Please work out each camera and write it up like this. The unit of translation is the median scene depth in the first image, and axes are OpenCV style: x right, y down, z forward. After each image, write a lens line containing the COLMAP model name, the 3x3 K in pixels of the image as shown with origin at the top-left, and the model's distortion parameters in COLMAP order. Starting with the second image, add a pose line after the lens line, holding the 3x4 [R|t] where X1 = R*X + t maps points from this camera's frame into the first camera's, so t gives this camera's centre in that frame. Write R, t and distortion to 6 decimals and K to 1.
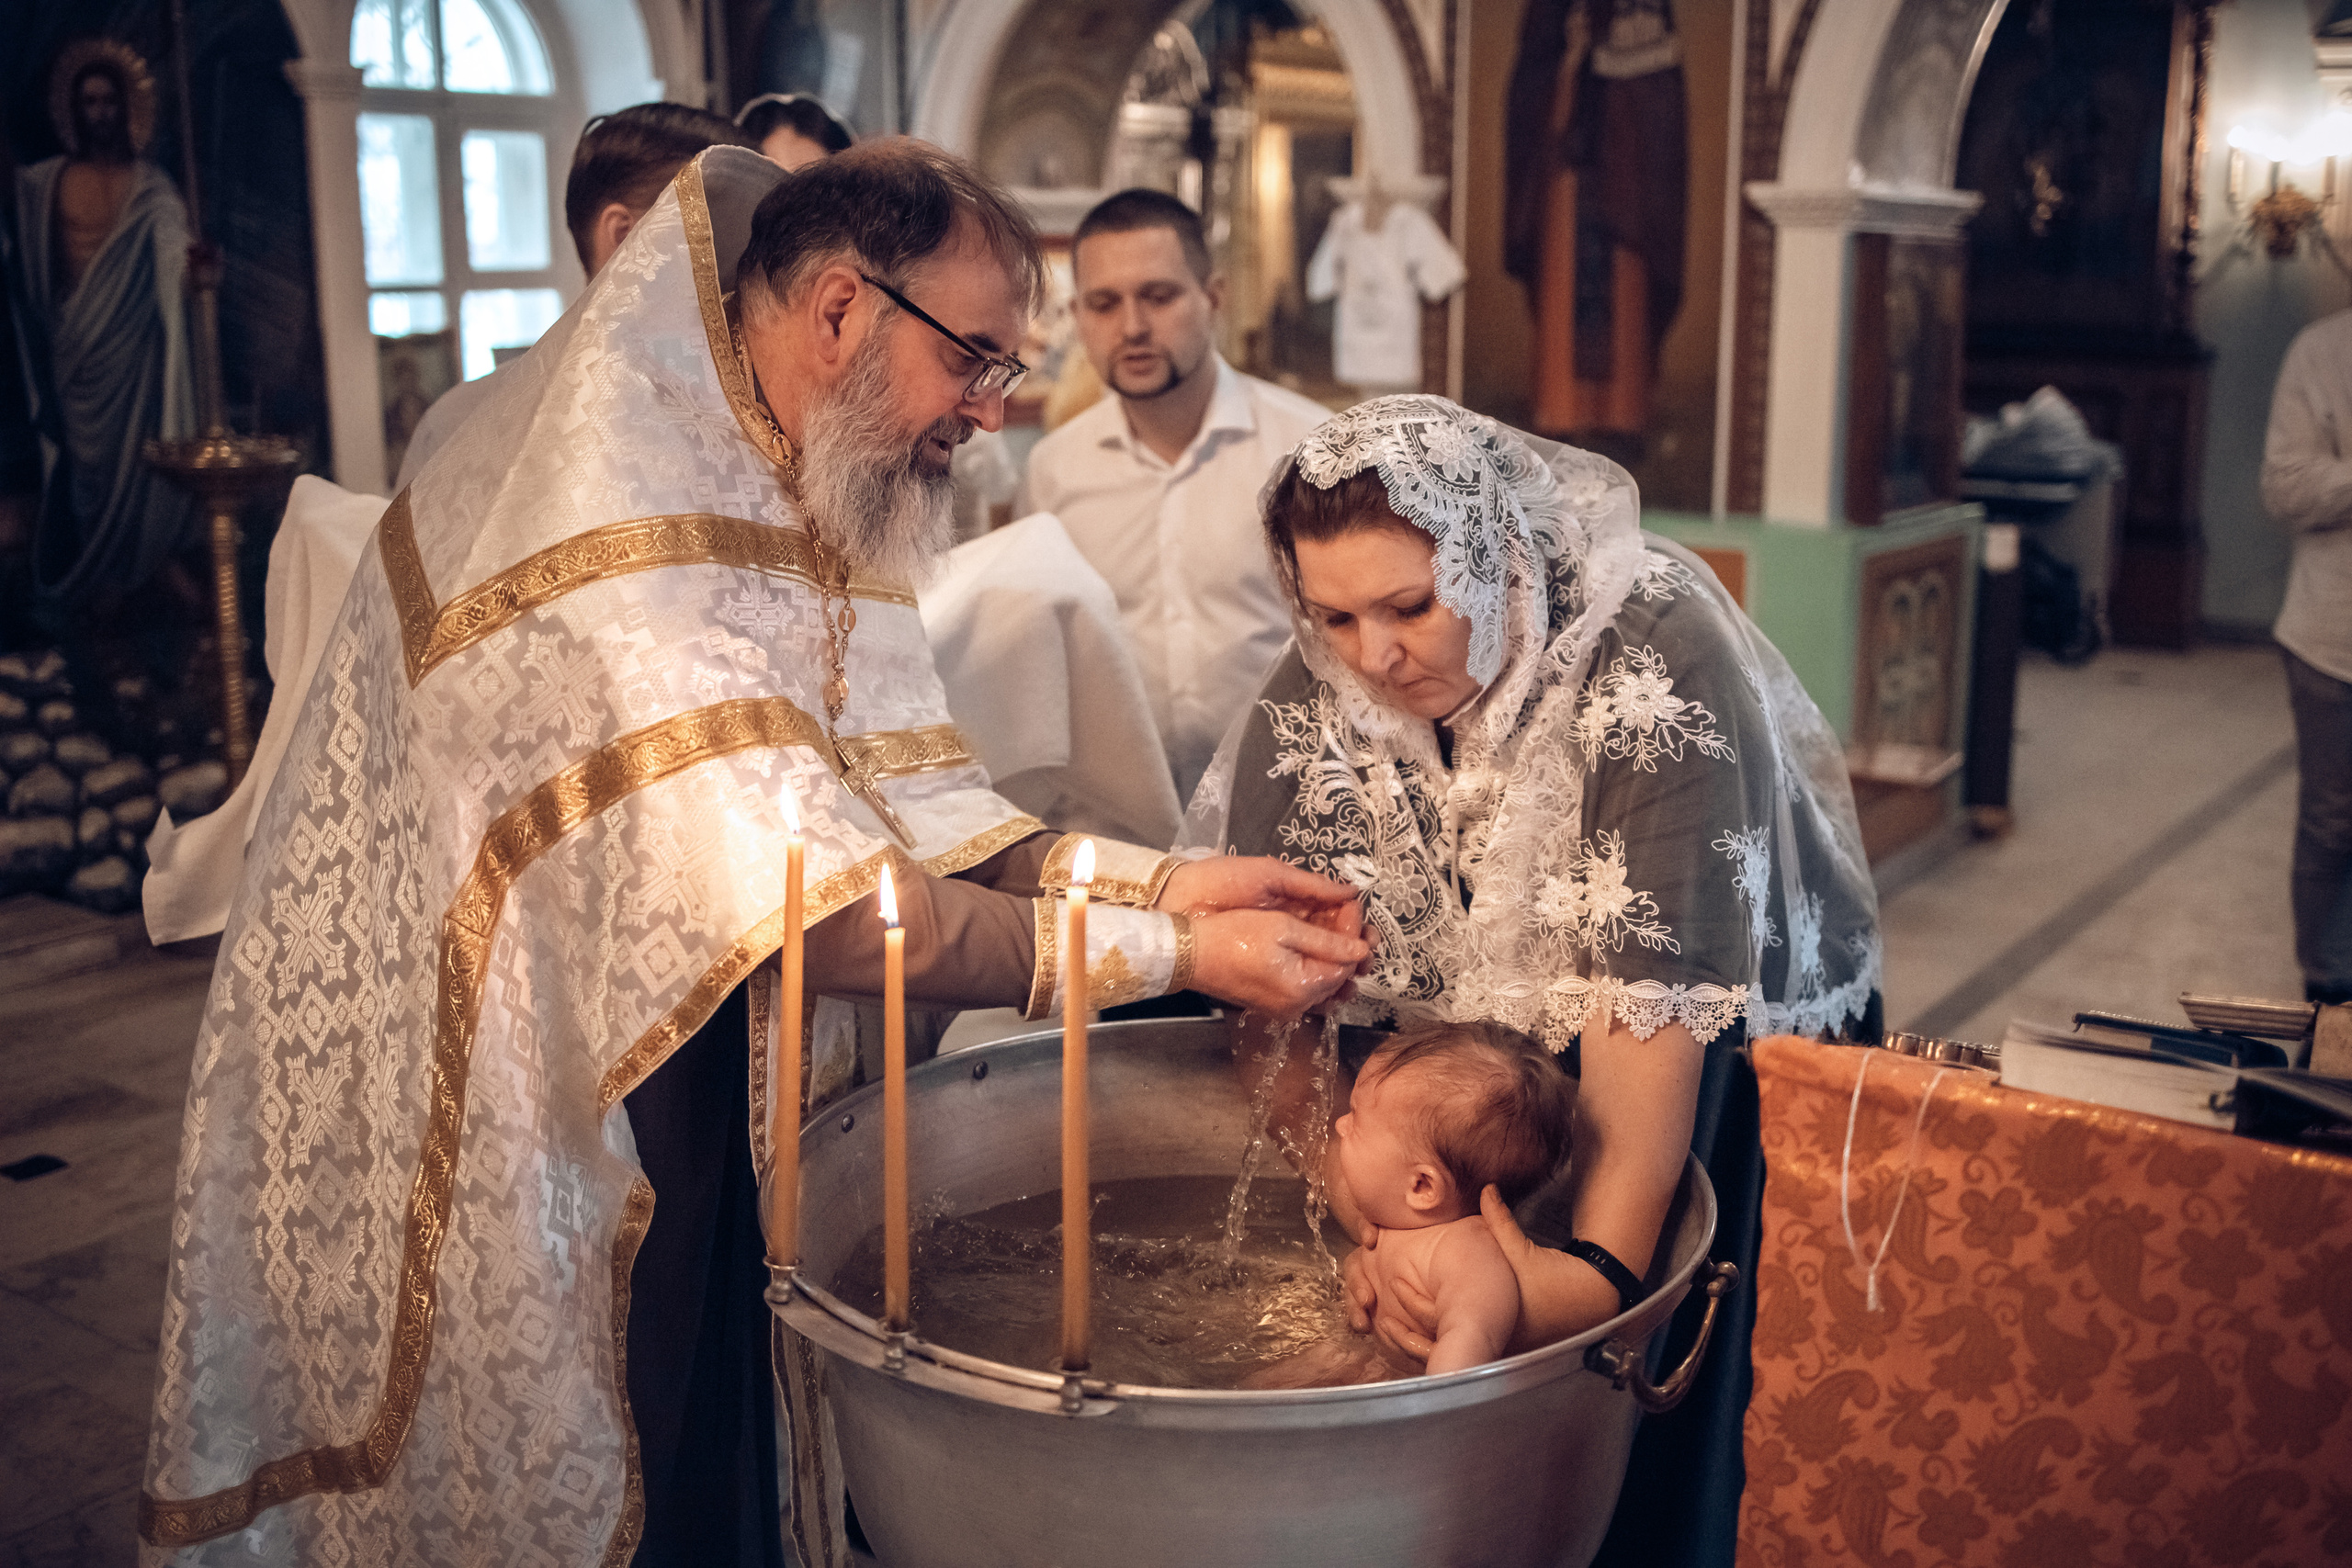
lens RADIAL K [[2357.8, 0, 1176.0], [0, 2357.8, 784.0], [0, 0, 1]] dist [-0.077671, 0.004209]
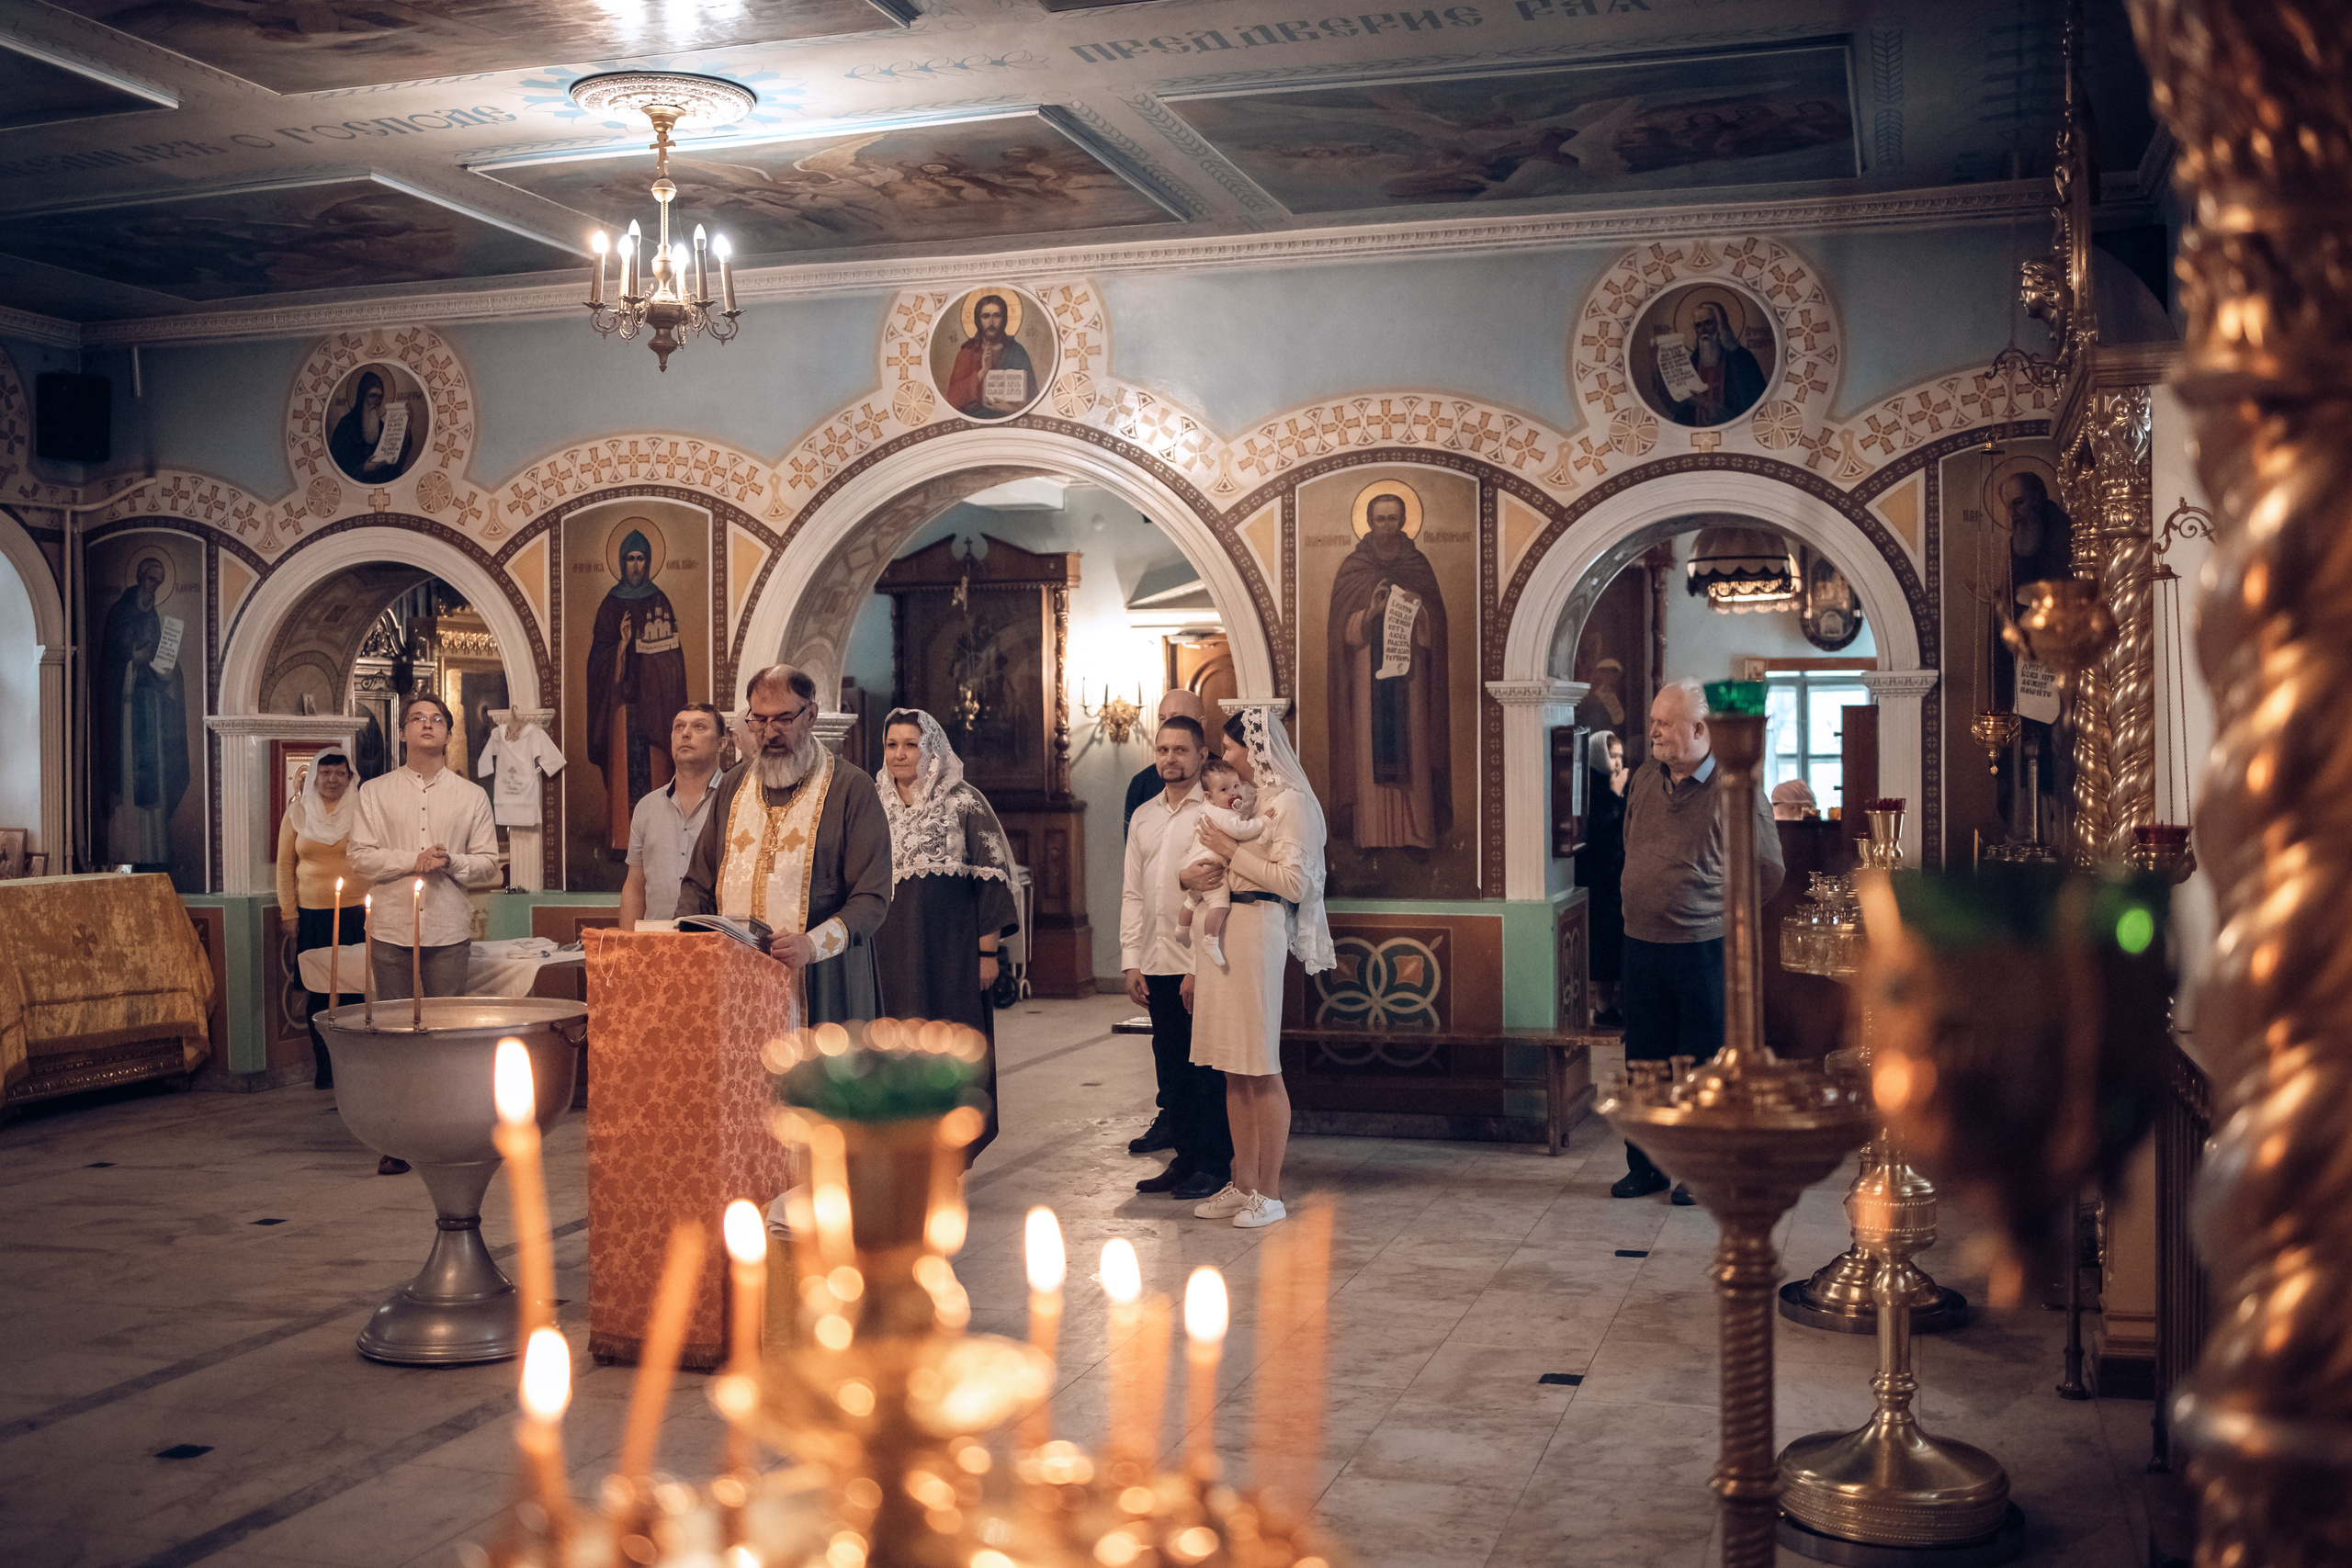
lens RADIAL K [[2357.8, 0, 1176.0], [0, 2357.8, 784.0], [0, 0, 1]] dist [-0.077671, 0.004209]
pose [[0.942129, -0.013180, 0.334992, -0.036583], [0.082122, 0.977858, -0.192484, 0.175686], [-0.325037, 0.208855, 0.922351, -0.771466]]
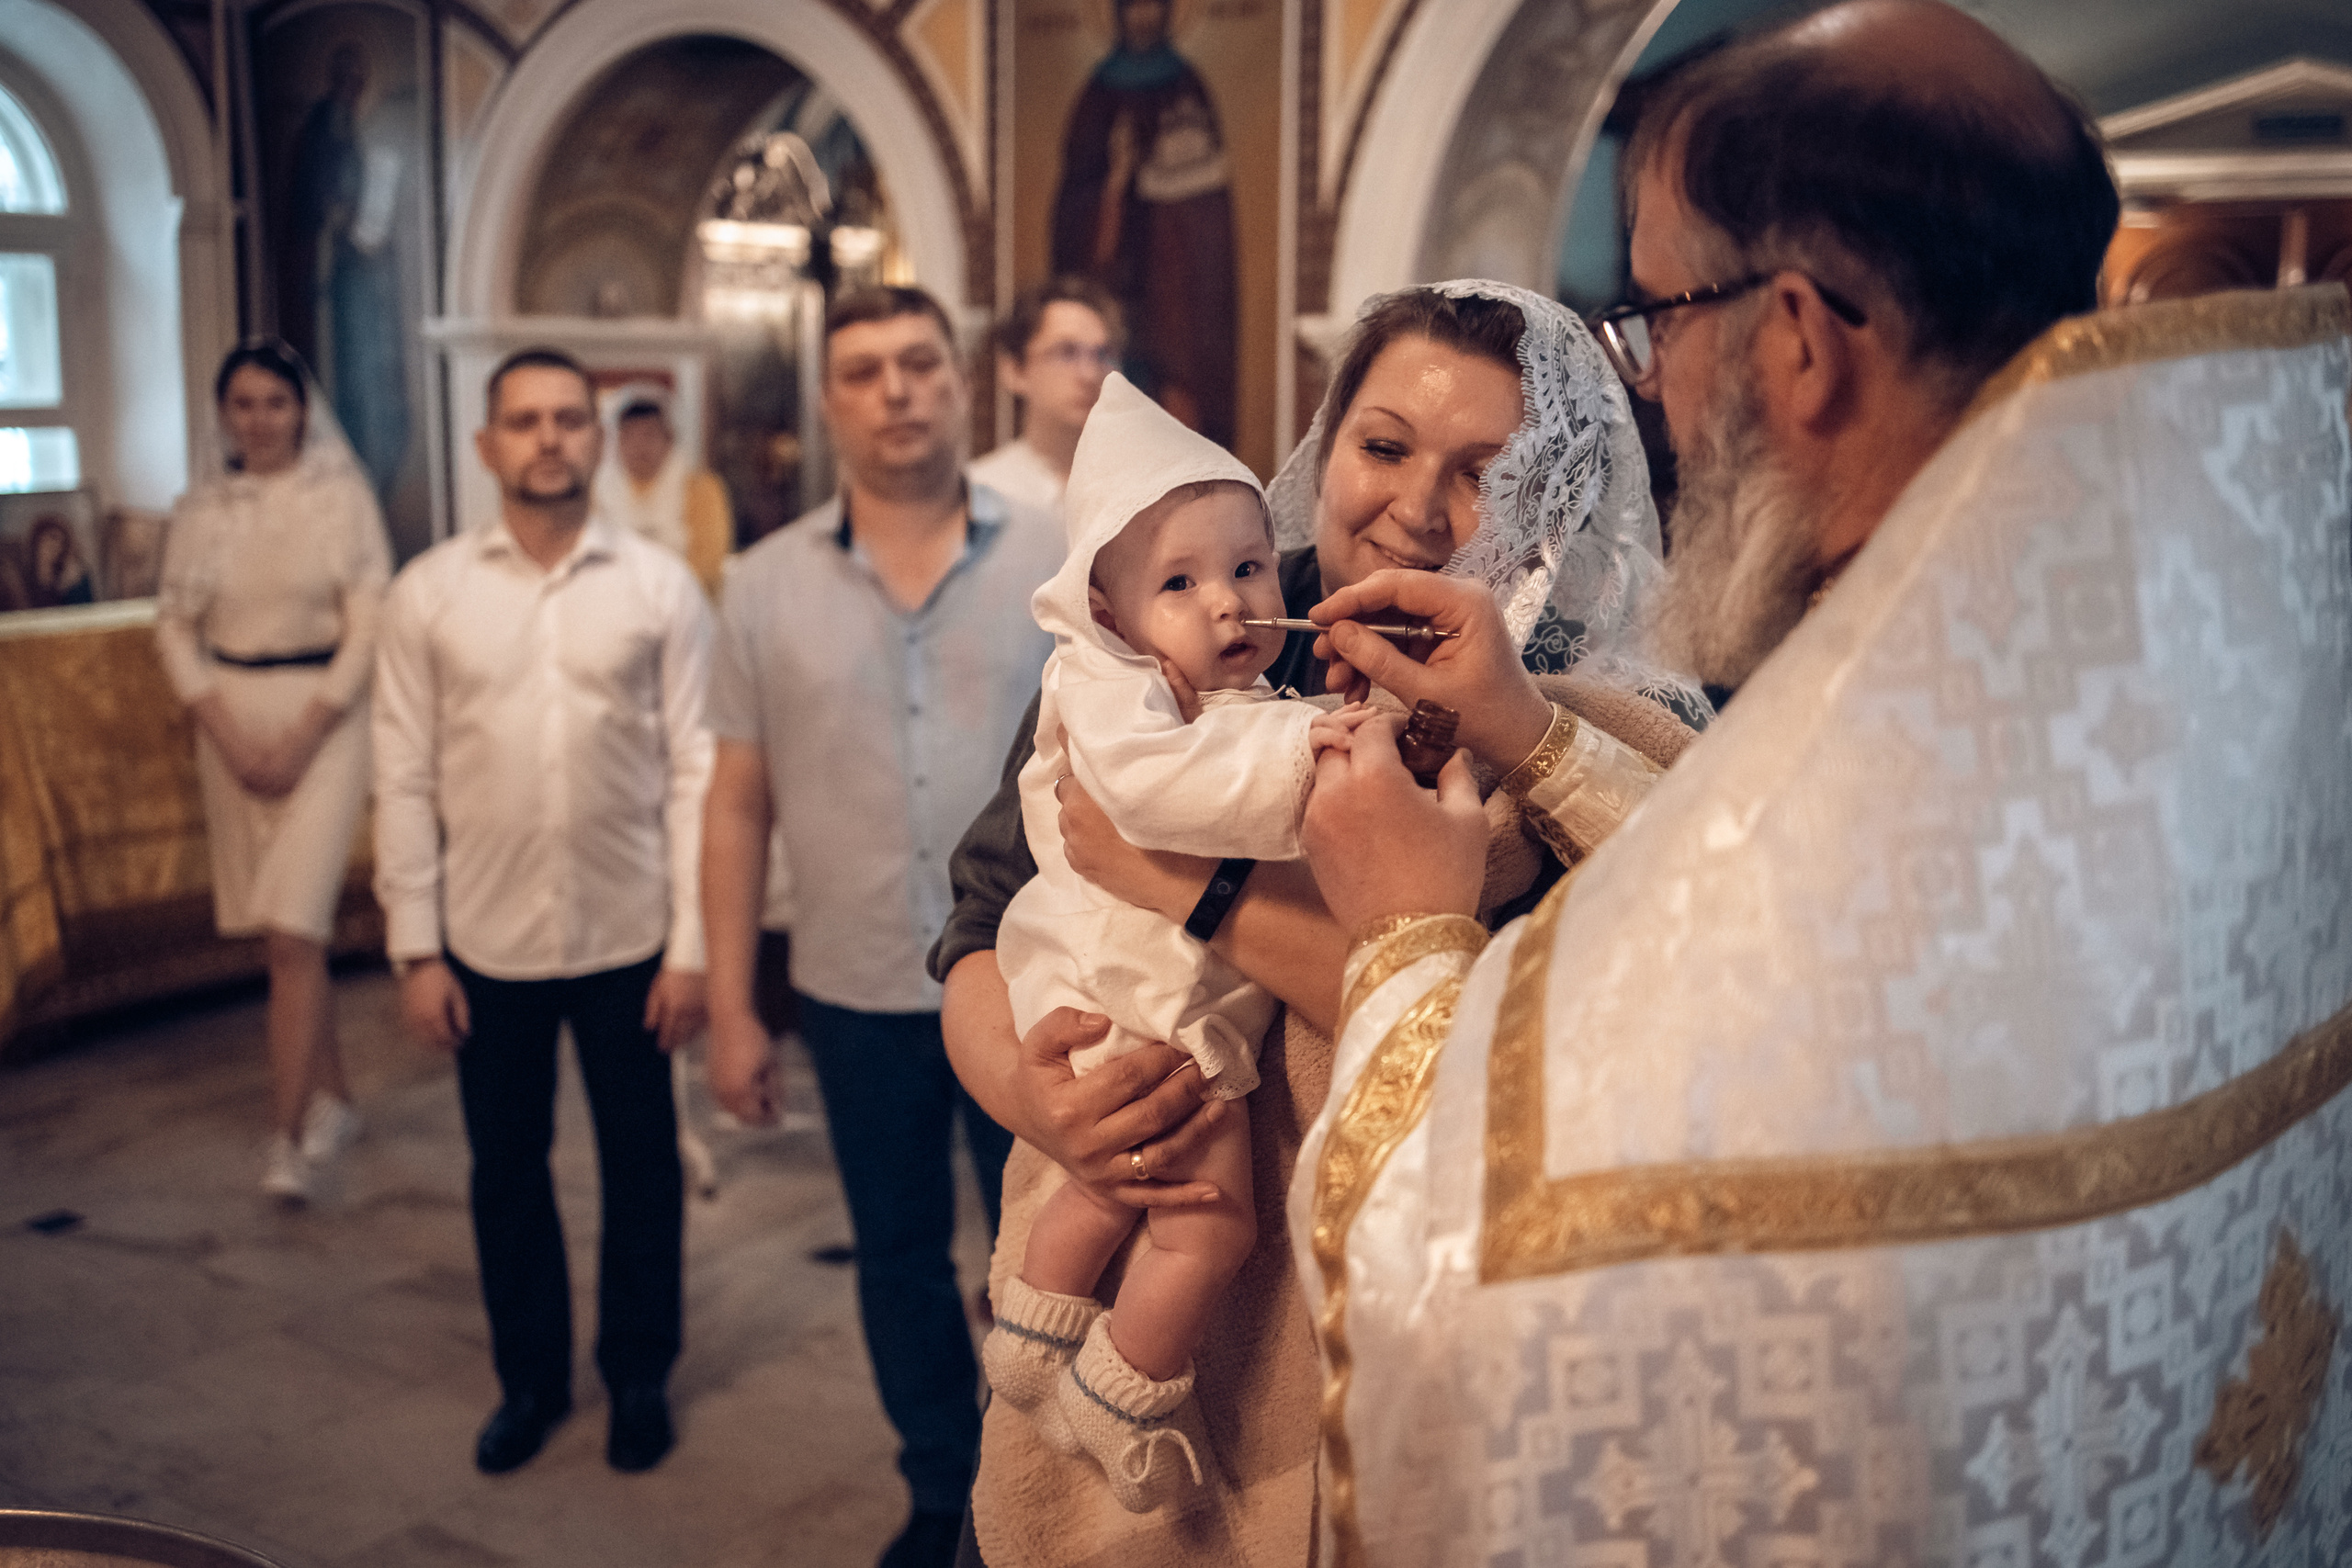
lens RADIAL K [[2357.8, 0, 1176.0], [0, 2357.8, 784.0], [0, 0, 1]] dist [-0.077671, 0.004209]
pose [[0.997405, -0.009849, 0.071312, 0.121258], [0.013144, 0.998861, -0.045871, -0.034815], [-0.070779, 0.046689, 0.996399, 0.105401]]
